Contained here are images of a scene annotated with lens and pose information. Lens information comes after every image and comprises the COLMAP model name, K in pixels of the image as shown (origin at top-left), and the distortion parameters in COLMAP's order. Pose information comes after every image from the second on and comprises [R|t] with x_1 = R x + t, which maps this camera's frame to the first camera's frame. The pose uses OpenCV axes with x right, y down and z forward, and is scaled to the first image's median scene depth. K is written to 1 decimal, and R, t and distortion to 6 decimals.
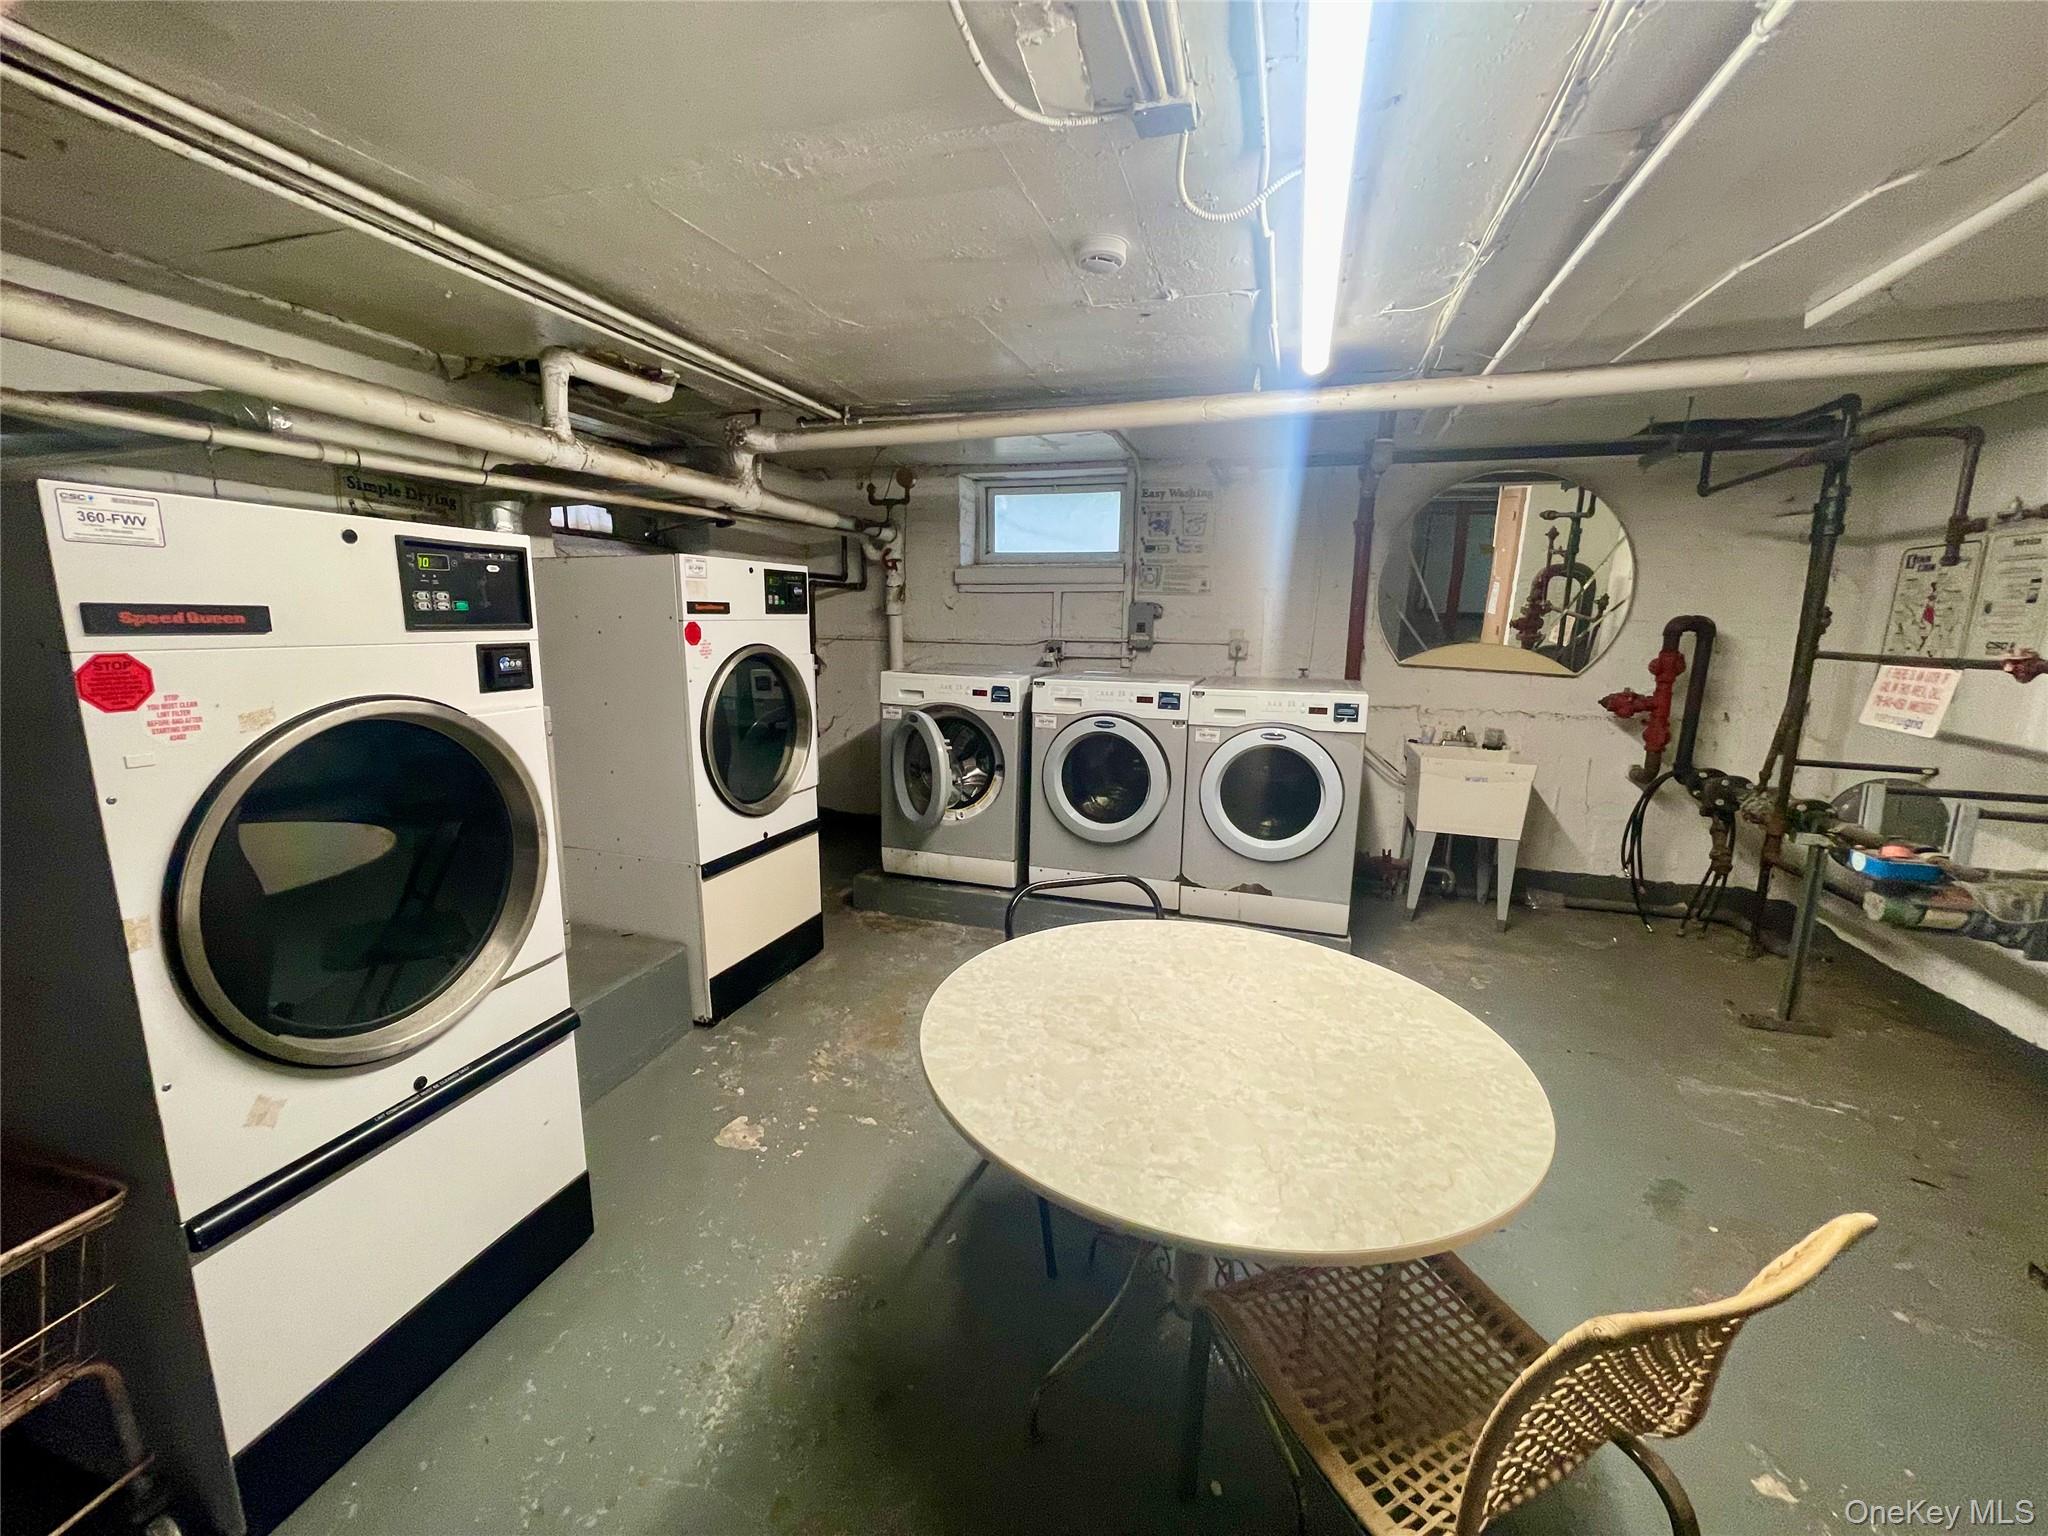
lens RADIAL K [[830.6, 0, 1022.4], [0, 830.6, 766.2], [0, 0, 1]] dist [0.001795, 0.000087]
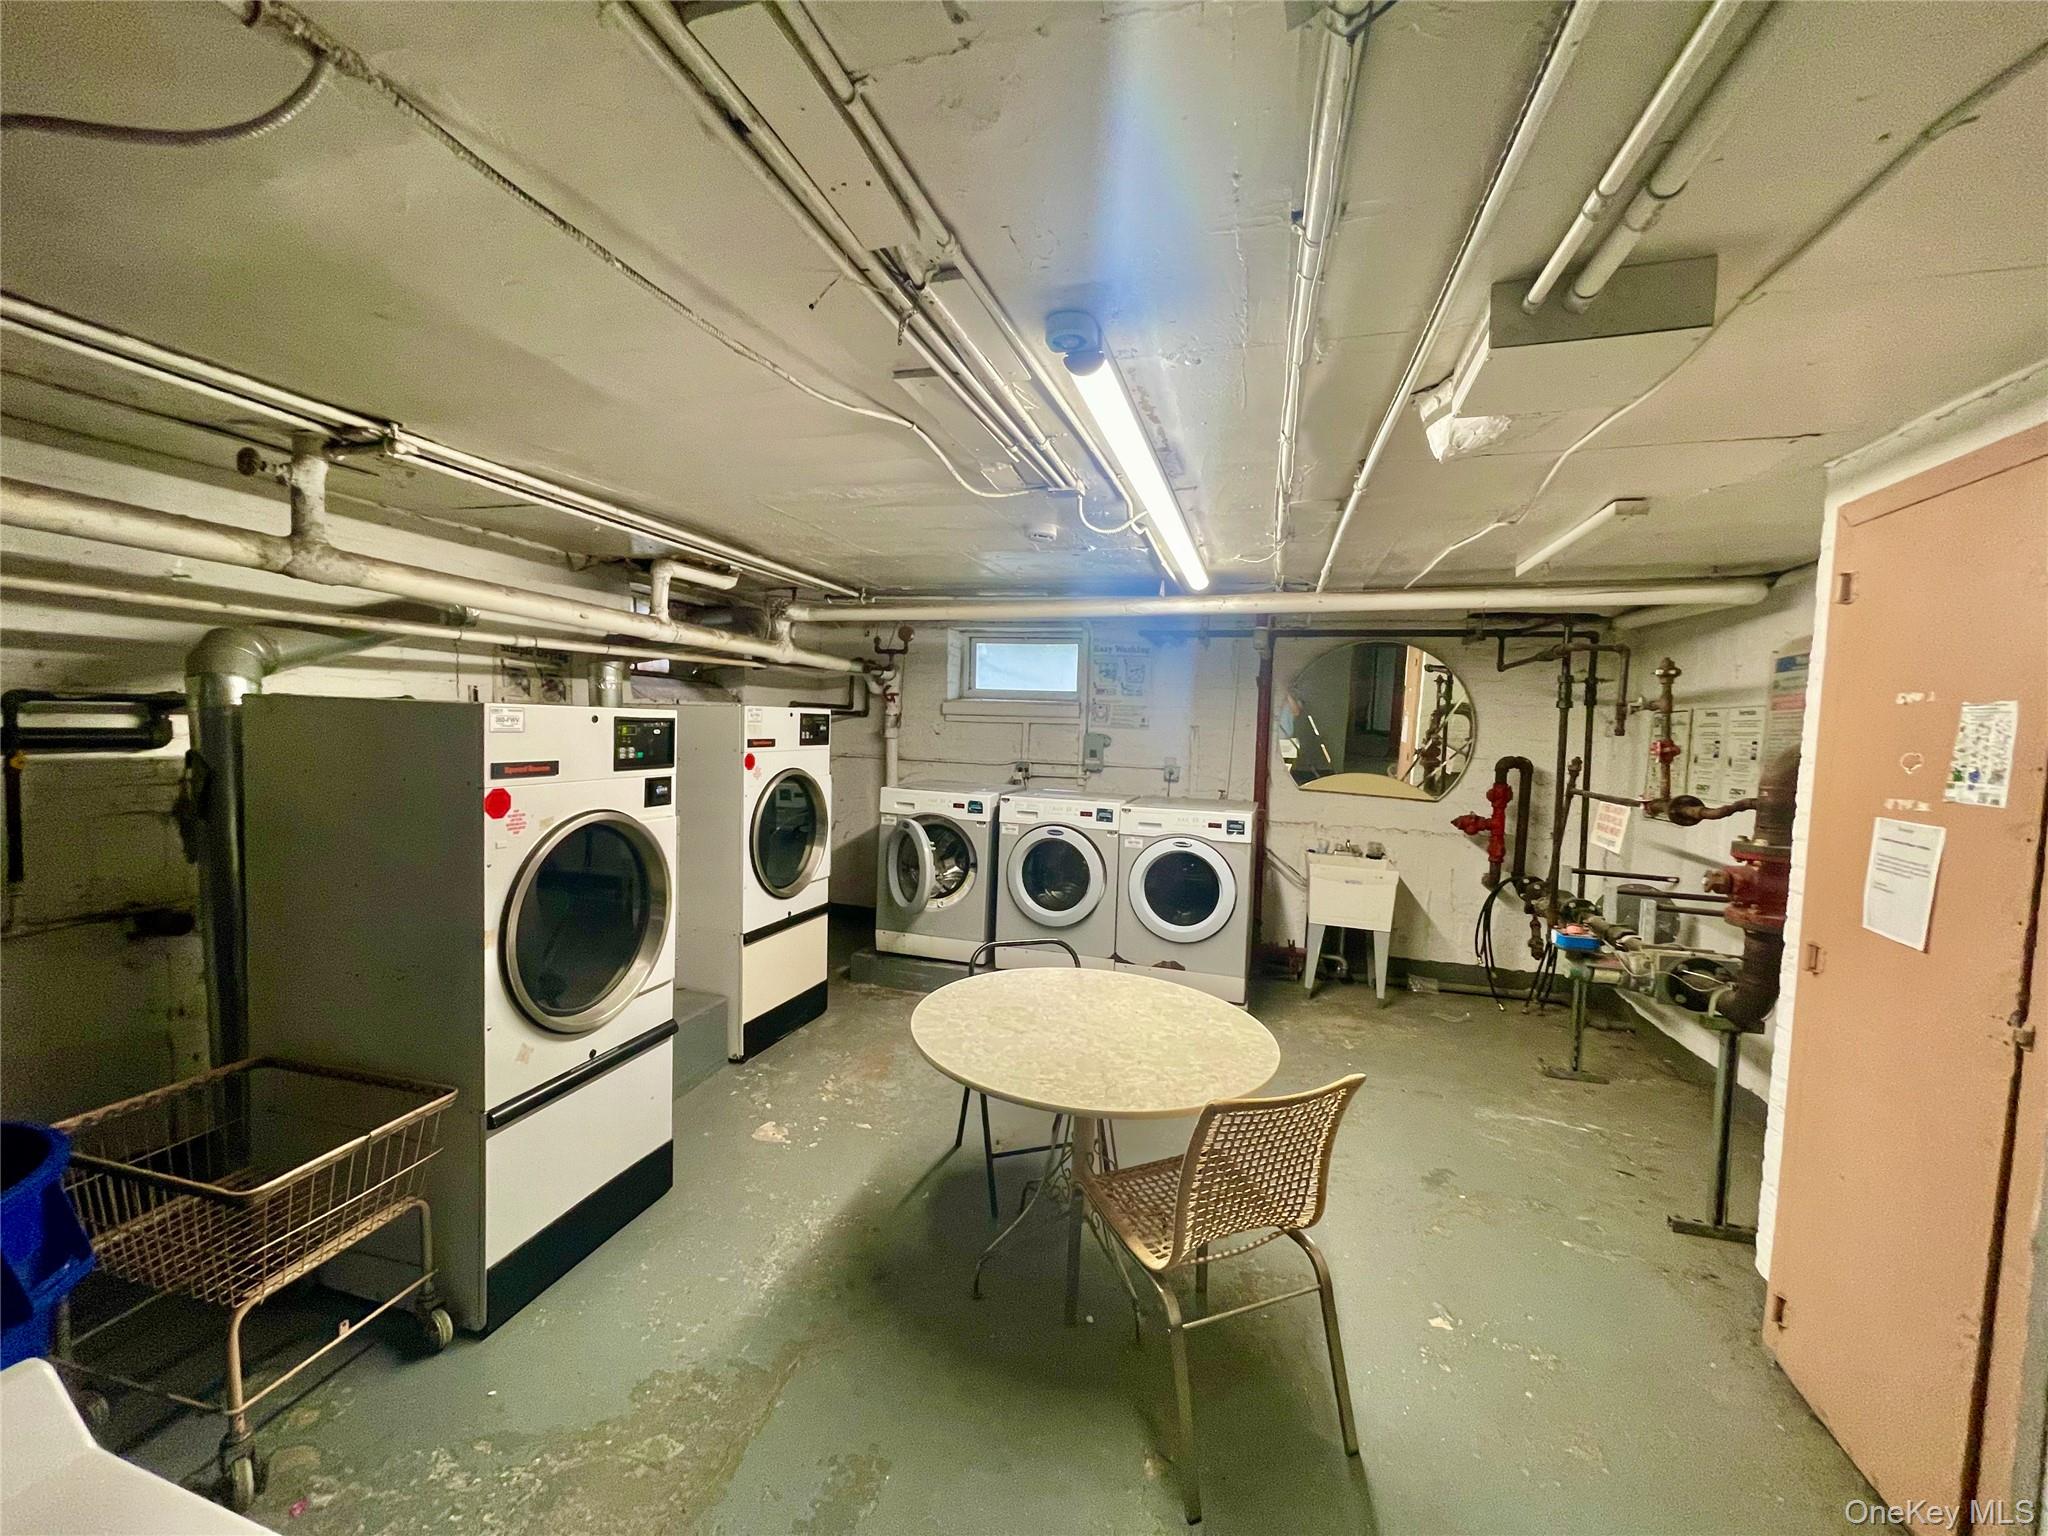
lens RADIAL K [[830.6, 0, 1022.3], [0, 830.6, 774.5], [0, 0, 1]] dist [0.001795, 0.000087]
pose [[0.999670, 0.019198, 0.017084, 0.030422], [-0.017073, 0.993005, -0.116827, 0.013895], [-0.019208, 0.116497, 0.993005, -0.358084]]
